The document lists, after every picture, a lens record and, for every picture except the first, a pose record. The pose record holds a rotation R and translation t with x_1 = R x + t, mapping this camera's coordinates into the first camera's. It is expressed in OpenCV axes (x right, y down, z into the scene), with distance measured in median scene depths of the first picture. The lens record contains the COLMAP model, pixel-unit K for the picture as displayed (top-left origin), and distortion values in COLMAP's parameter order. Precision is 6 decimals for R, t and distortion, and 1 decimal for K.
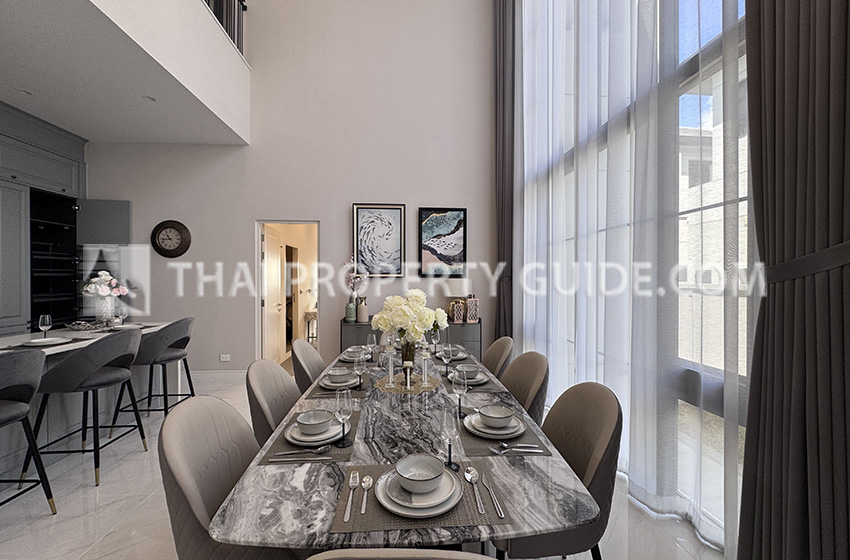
lens RADIAL K [[342.7, 0, 428.7], [0, 342.7, 279.6], [0, 0, 1]] dist [-0.001730, -0.000193]
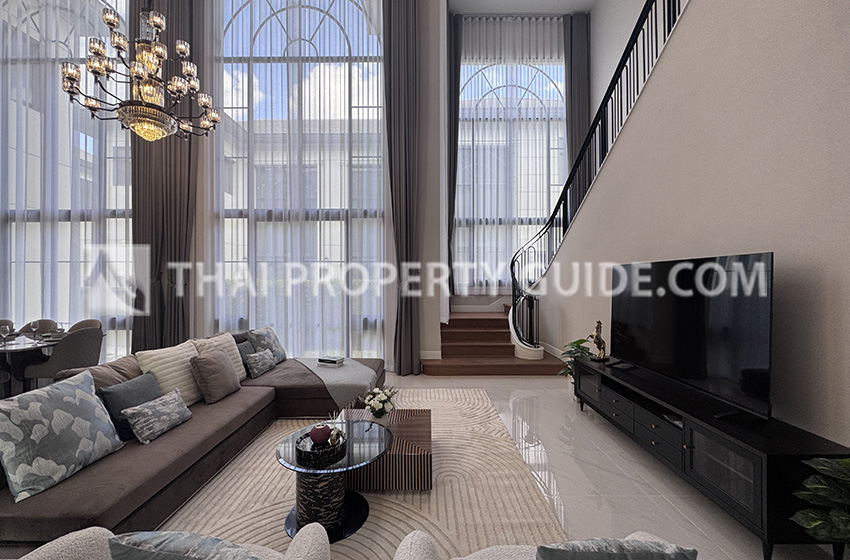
lens RADIAL K [[342.7, 0, 428.5], [0, 342.7, 278.9], [0, 0, 1]] dist [-0.001730, -0.000193]
pose [[0.084084, 0.004334, 0.996449, -0.767625], [0.005887, 0.999971, -0.004847, -0.010353], [-0.996441, 0.006274, 0.084056, -0.771974]]
